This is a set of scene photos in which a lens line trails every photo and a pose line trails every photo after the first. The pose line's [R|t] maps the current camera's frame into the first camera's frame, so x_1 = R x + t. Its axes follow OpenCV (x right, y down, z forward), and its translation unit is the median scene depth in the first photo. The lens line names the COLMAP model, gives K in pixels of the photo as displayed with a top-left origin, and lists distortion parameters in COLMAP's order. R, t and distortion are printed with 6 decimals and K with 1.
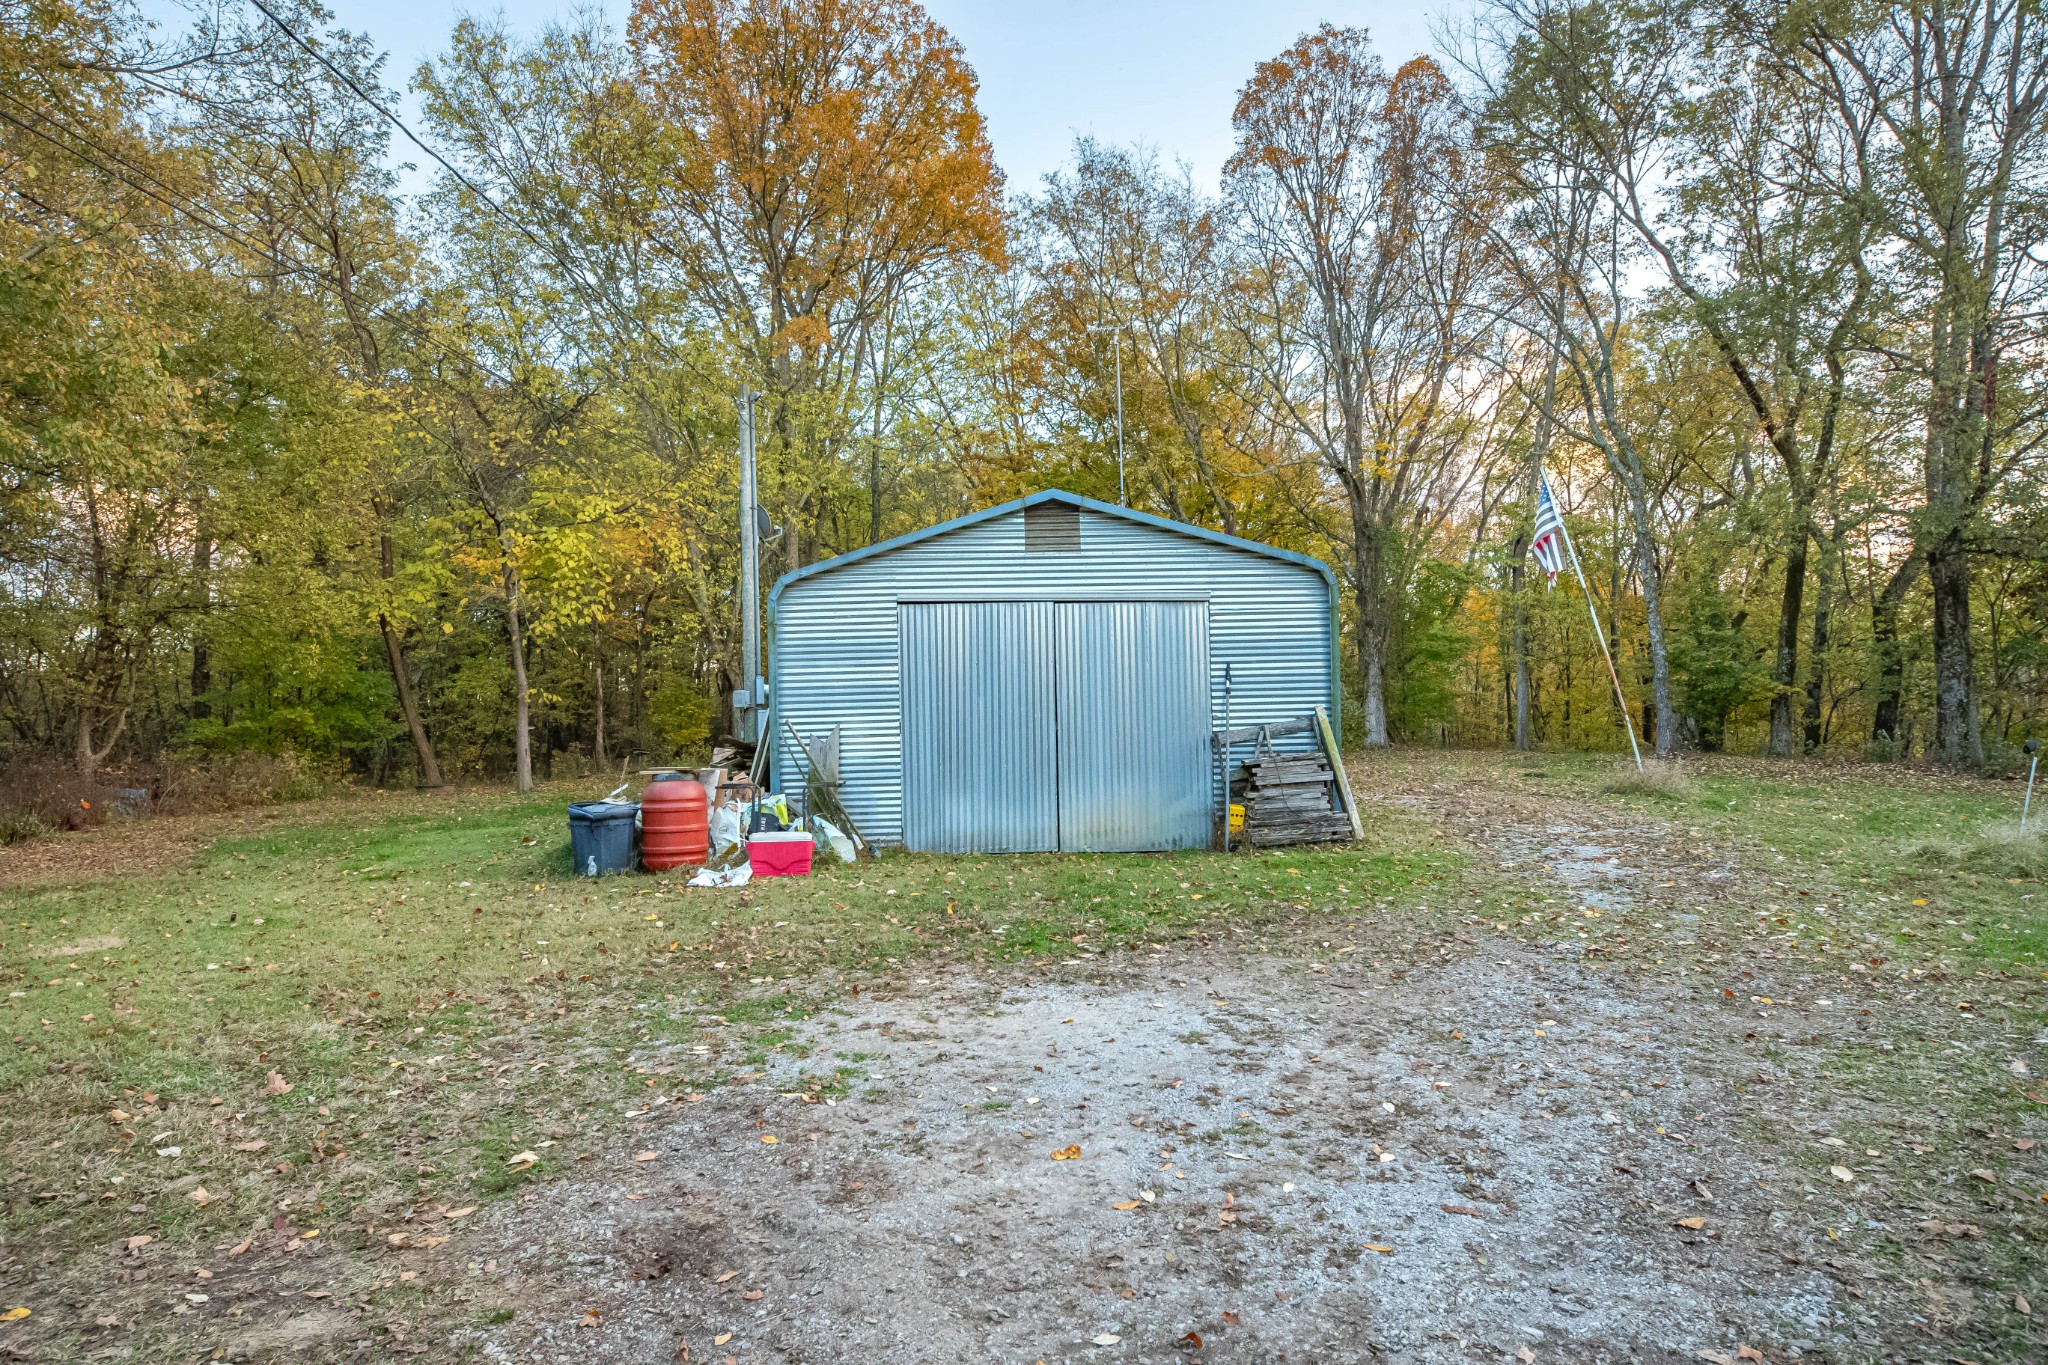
lens RADIAL K [[1166.5, 0, 1024.0], [0, 1166.5, 682.5], [0, 0, 1]] dist [0.033273, -0.001484]
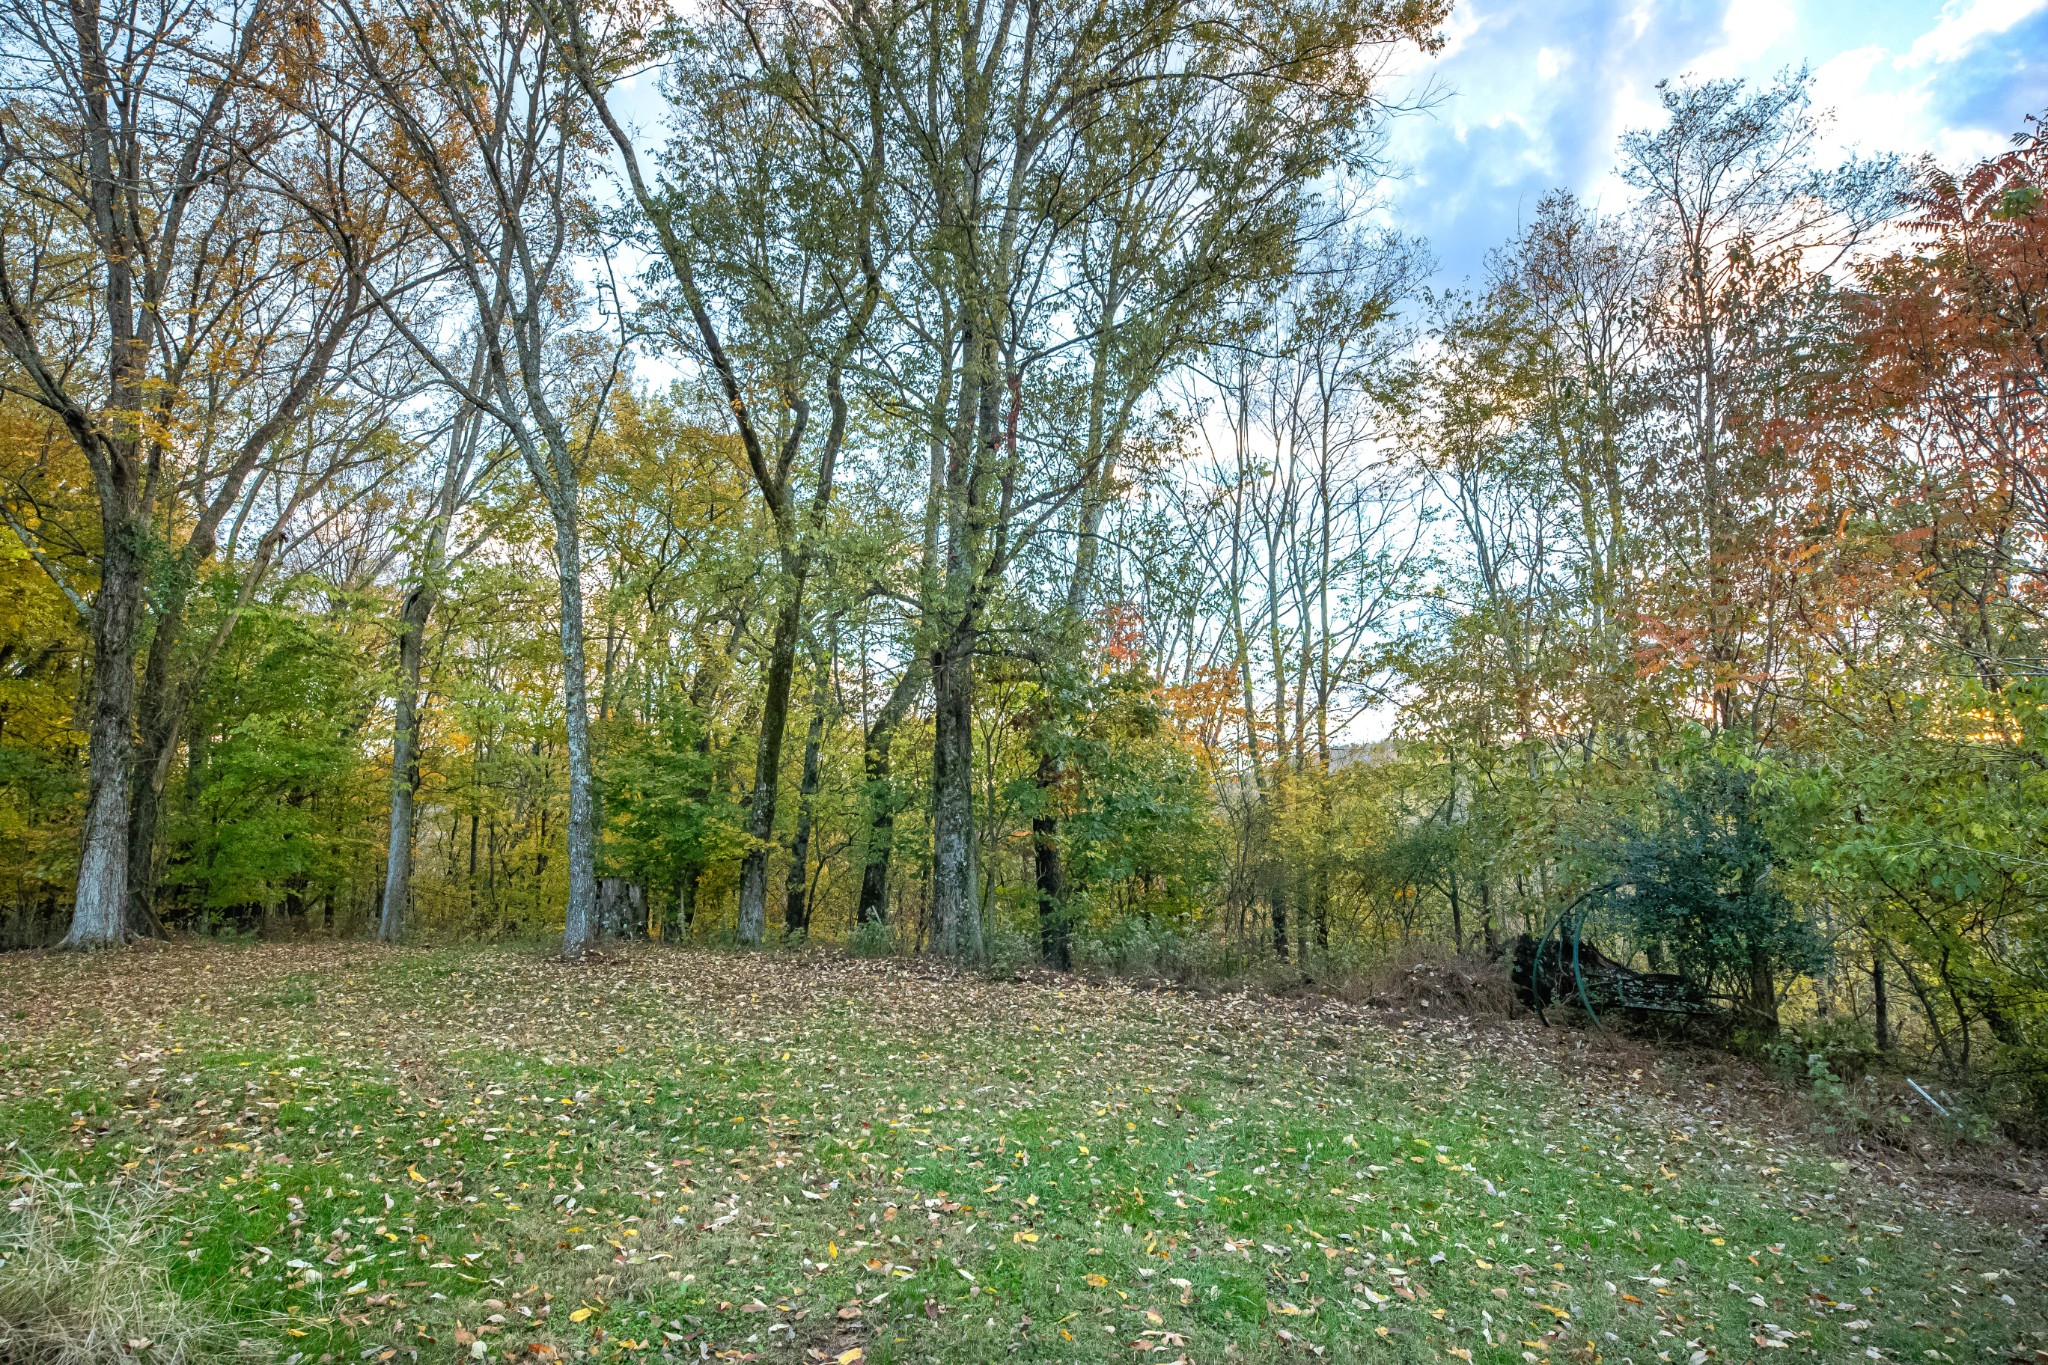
lens RADIAL K [[1166.5, 0, 1024.0], [0, 1166.5, 682.5], [0, 0, 1]] dist [0.033273, -0.001484]
pose [[0.722491, 0.110559, 0.682483, 0.285940], [-0.023920, 0.990538, -0.135140, 0.001052], [-0.690966, 0.081312, 0.718299, 0.406653]]
